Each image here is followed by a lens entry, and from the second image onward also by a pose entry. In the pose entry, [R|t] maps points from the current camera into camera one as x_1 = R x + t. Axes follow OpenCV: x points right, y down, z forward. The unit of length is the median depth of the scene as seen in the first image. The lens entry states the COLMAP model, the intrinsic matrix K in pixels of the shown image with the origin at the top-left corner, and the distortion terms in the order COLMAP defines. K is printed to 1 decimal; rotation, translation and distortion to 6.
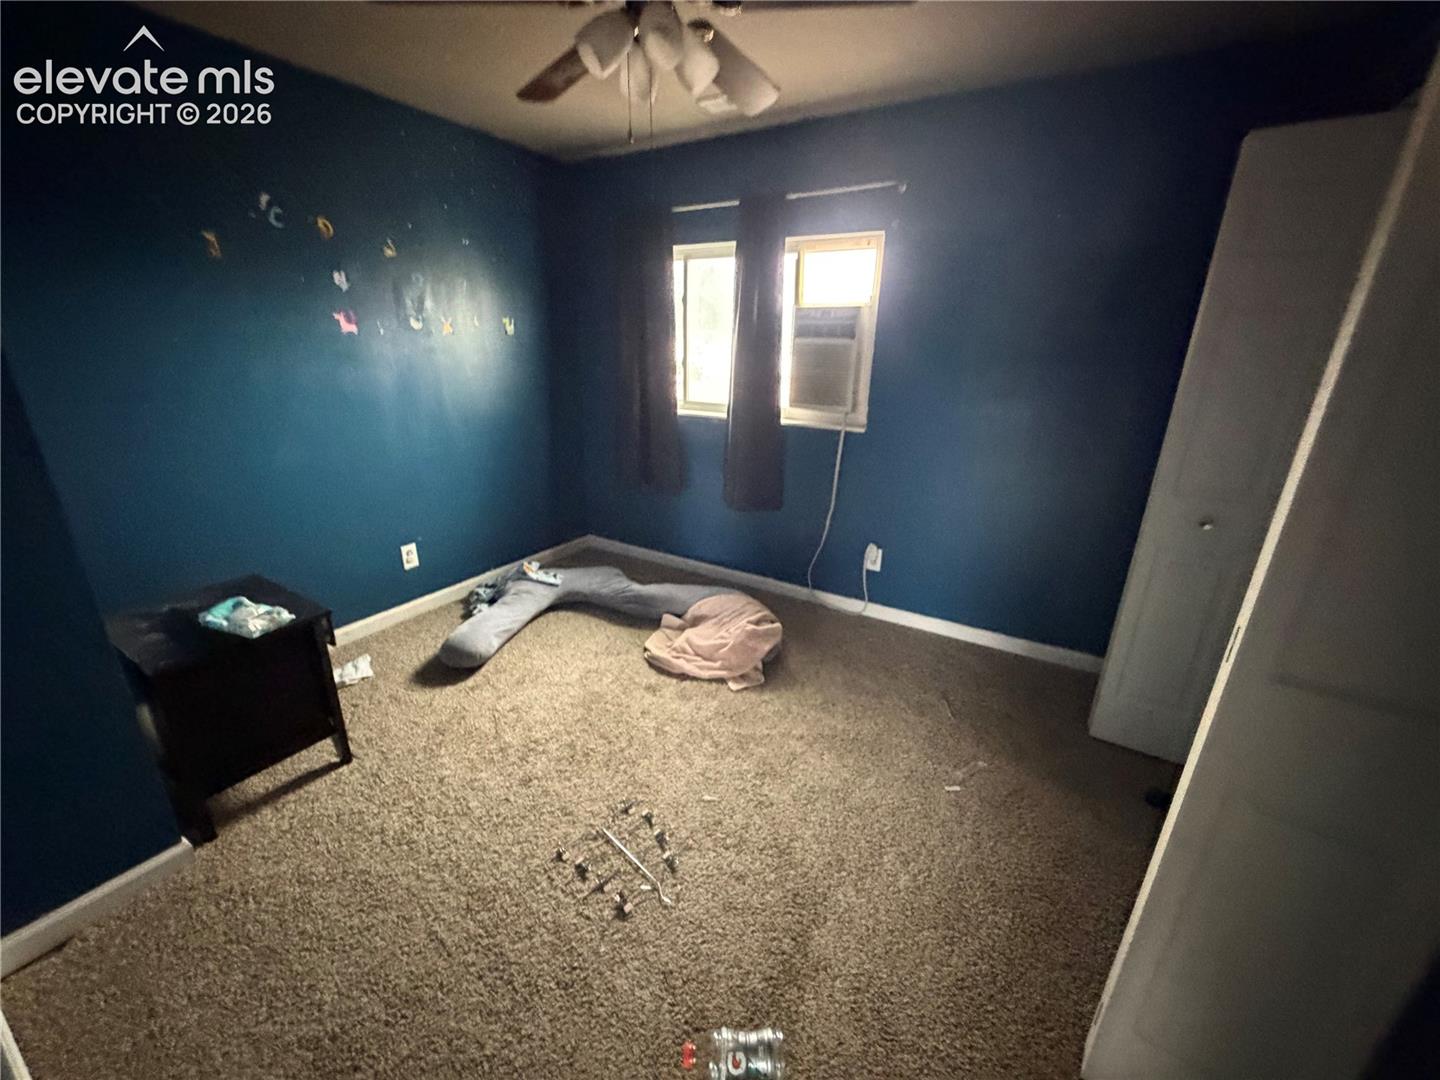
lens RADIAL K [[578.5, 0, 718.0], [0, 578.5, 540.7], [0, 0, 1]] dist [-0.000268, -0.000008]
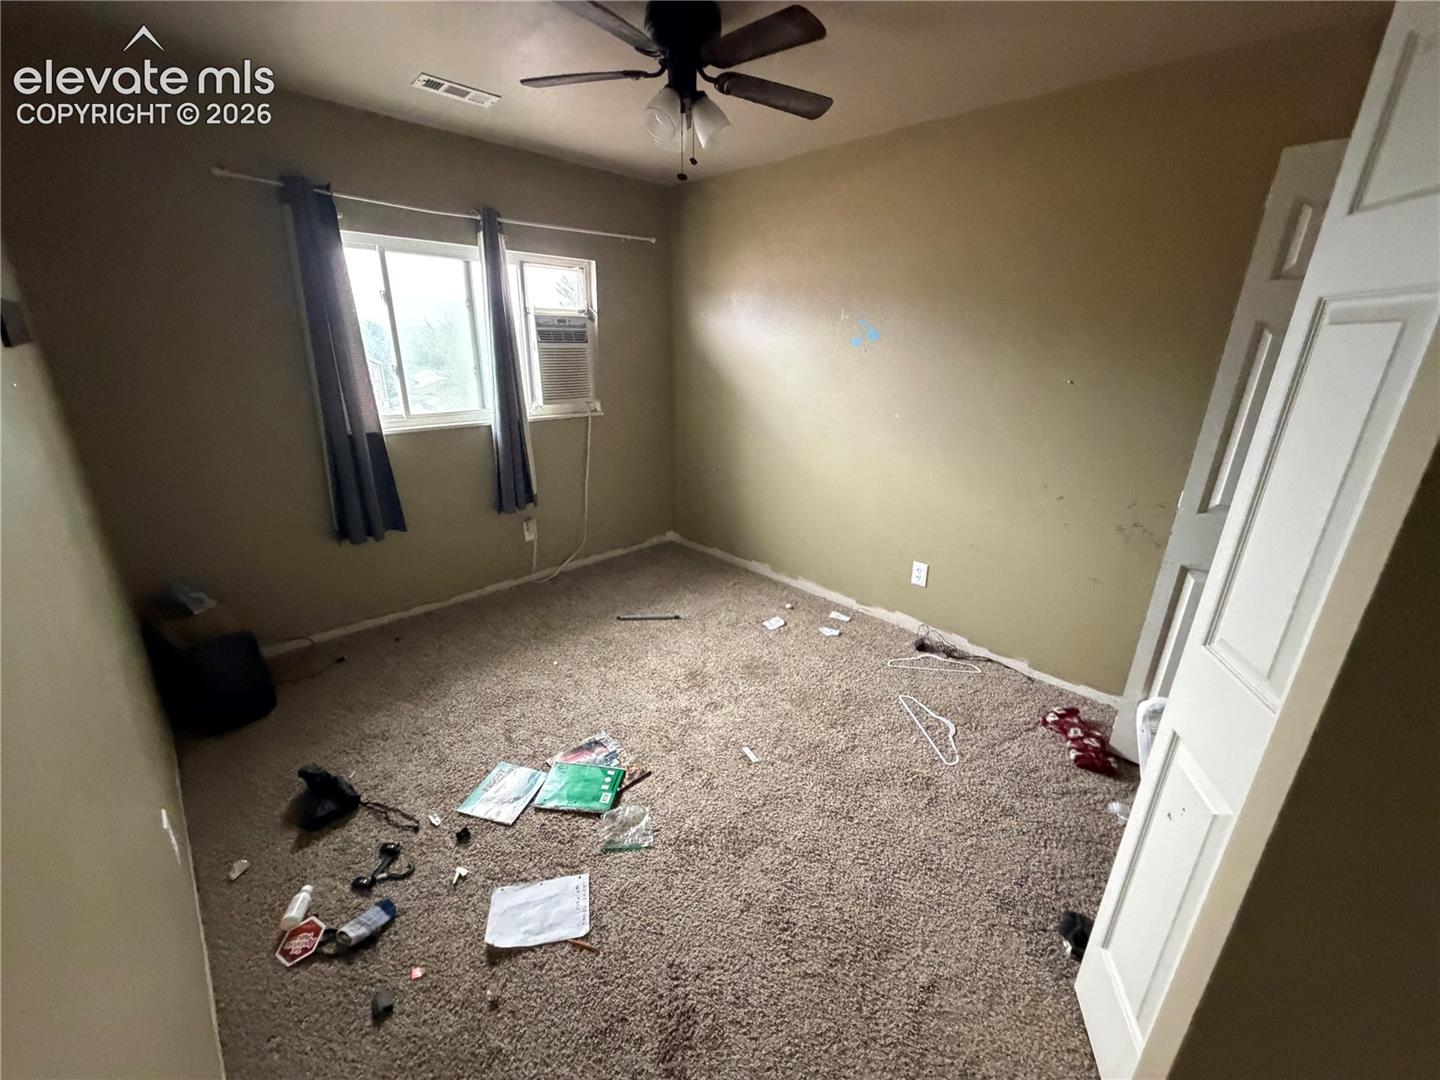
lens RADIAL K [[578.5, 0, 716.8], [0, 578.5, 541.6], [0, 0, 1]] dist [-0.000268, -0.000008]
pose [[0.192330, -0.330185, 0.924114, -0.965227], [0.320380, 0.911223, 0.258900, -0.179469], [-0.927559, 0.246274, 0.281040, 0.466894]]
